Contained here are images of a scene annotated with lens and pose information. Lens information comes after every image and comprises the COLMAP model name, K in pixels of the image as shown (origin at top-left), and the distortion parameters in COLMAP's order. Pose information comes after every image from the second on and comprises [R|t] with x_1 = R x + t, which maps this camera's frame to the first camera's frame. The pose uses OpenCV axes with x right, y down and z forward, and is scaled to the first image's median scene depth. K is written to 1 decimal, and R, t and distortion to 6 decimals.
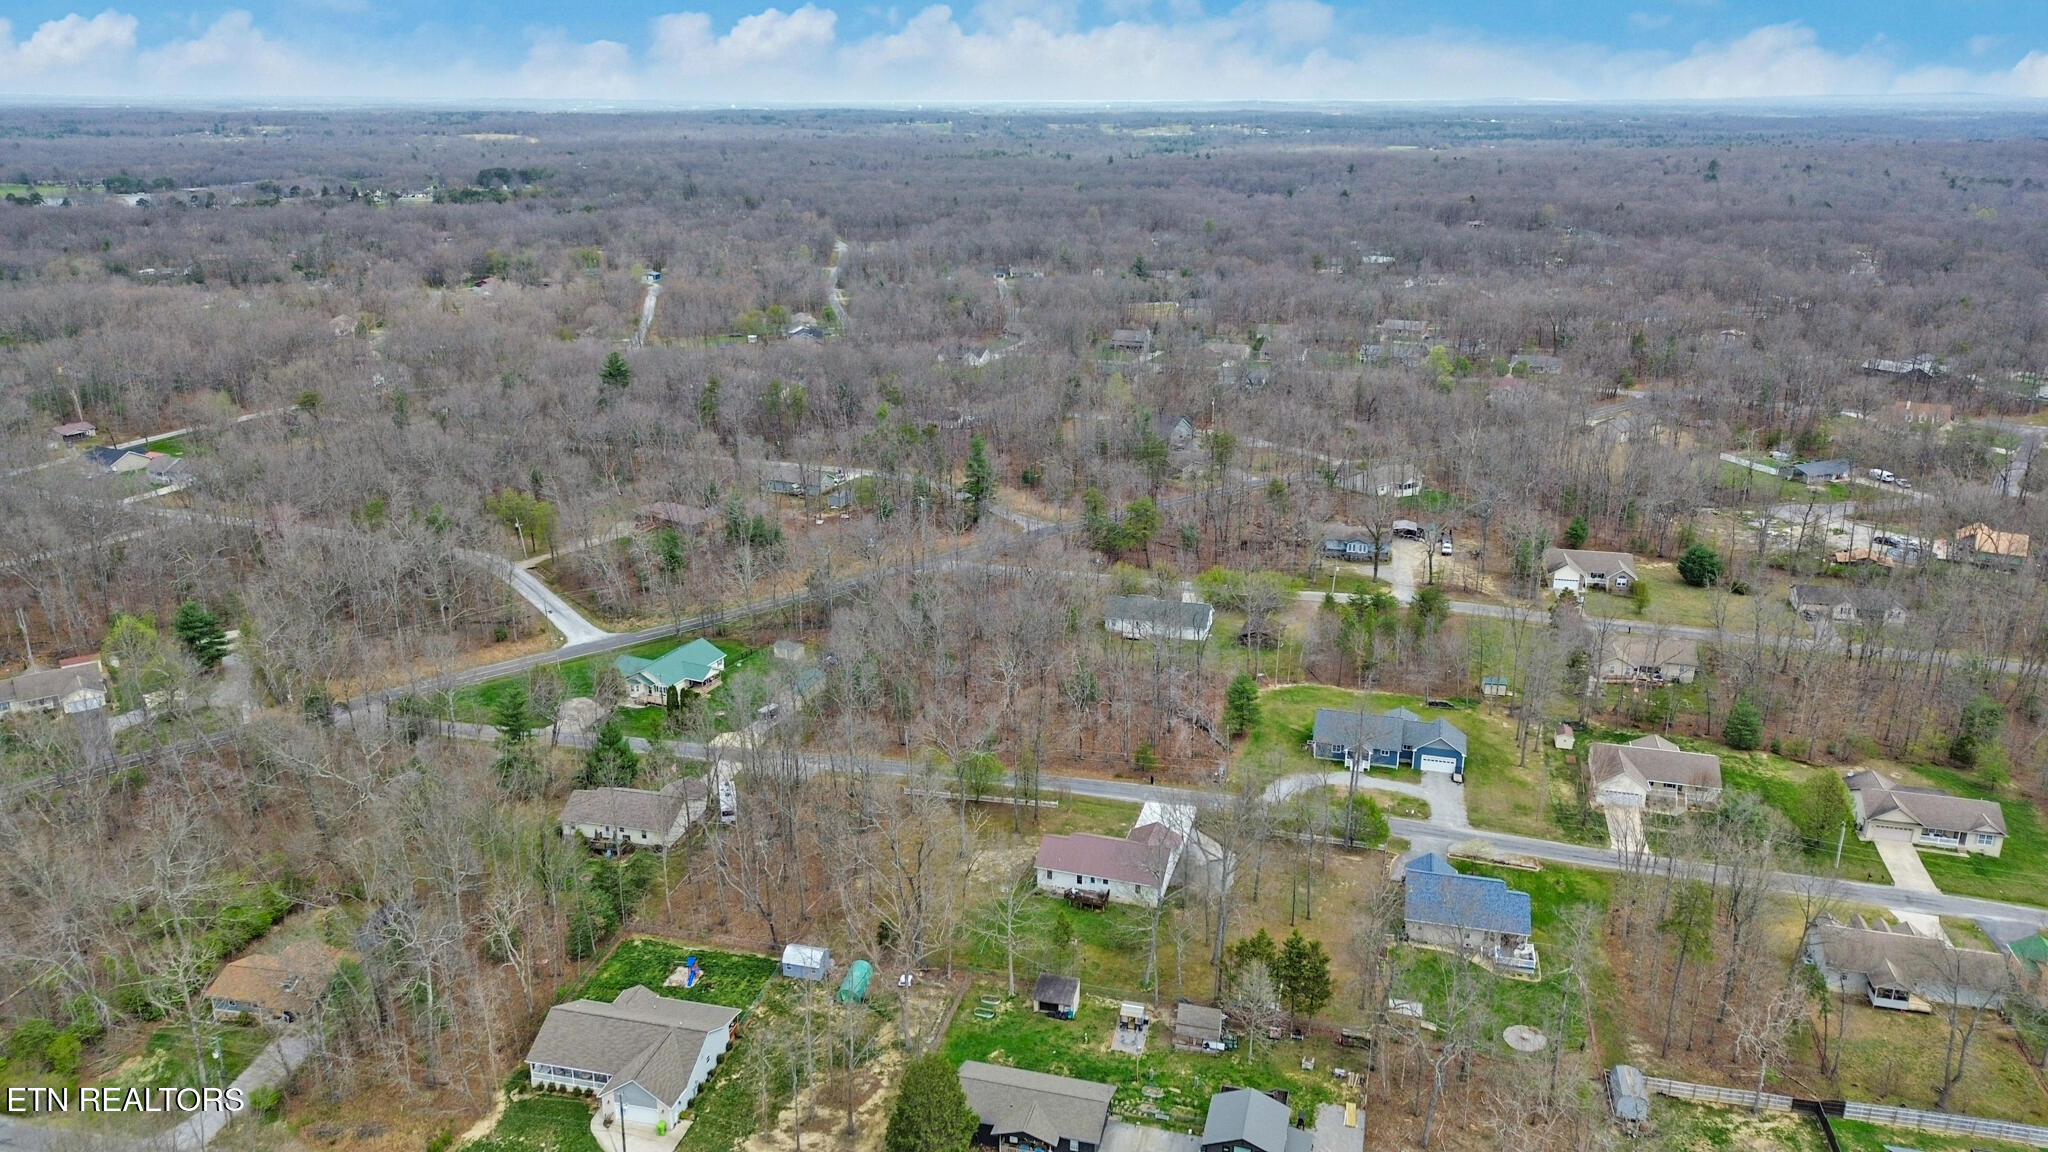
lens RADIAL K [[1413.9, 0, 981.4], [0, 1413.9, 579.0], [0, 0, 1]] dist [0.045827, -0.040786]
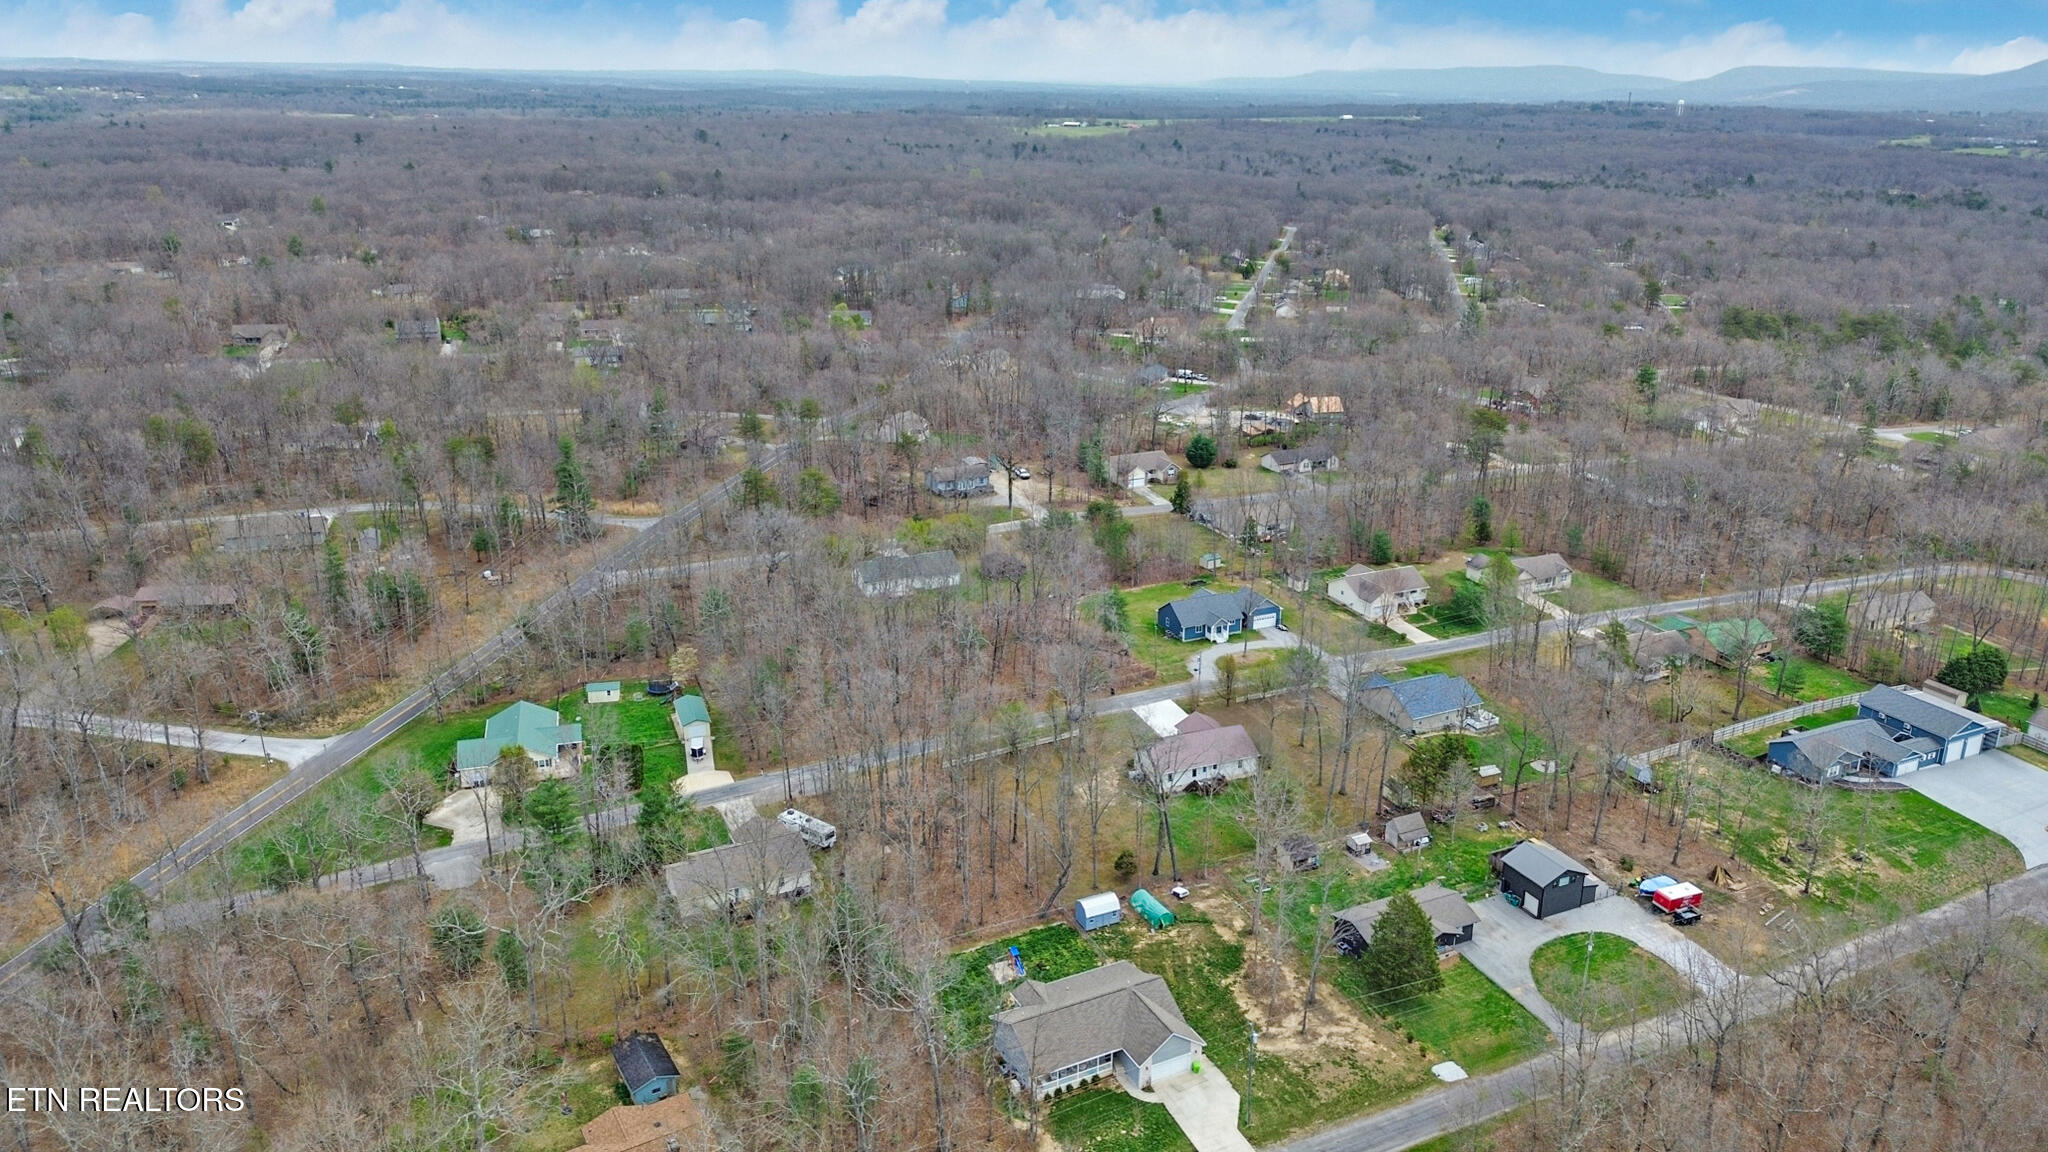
lens RADIAL K [[1413.9, 0, 981.4], [0, 1413.9, 579.0], [0, 0, 1]] dist [0.045827, -0.040786]
pose [[0.775734, -0.214718, 0.593408, -0.778567], [0.212254, 0.974326, 0.075079, -0.065629], [-0.594294, 0.067711, 0.801393, 0.207404]]
